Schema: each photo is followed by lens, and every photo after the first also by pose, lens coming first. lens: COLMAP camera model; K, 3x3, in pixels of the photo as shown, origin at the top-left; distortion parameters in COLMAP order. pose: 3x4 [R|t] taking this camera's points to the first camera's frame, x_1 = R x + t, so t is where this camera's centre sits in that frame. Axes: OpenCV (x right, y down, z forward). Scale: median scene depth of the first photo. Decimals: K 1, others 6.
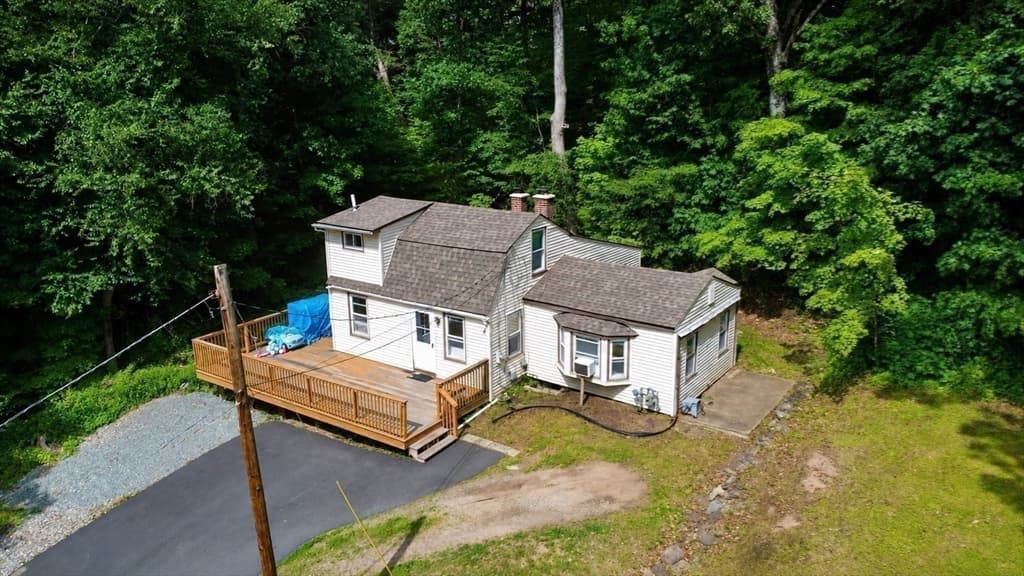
lens RADIAL K [[775.0, 0, 511.5], [0, 775.0, 294.6], [0, 0, 1]] dist [-0.007562, -0.003456]
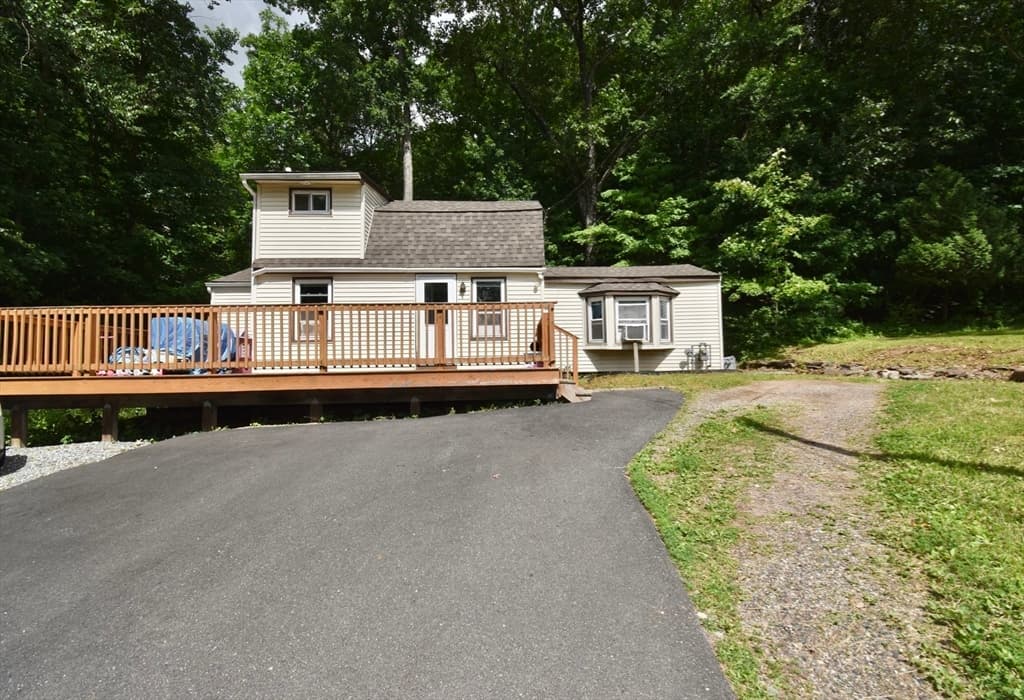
lens RADIAL K [[468.1, 0, 529.7], [0, 468.1, 355.3], [0, 0, 1]] dist [0.020586, 0.000074]
pose [[0.791014, 0.025866, 0.611251, -0.330343], [0.174552, 0.948037, -0.266004, 0.236077], [-0.586368, 0.317108, 0.745396, 0.636576]]
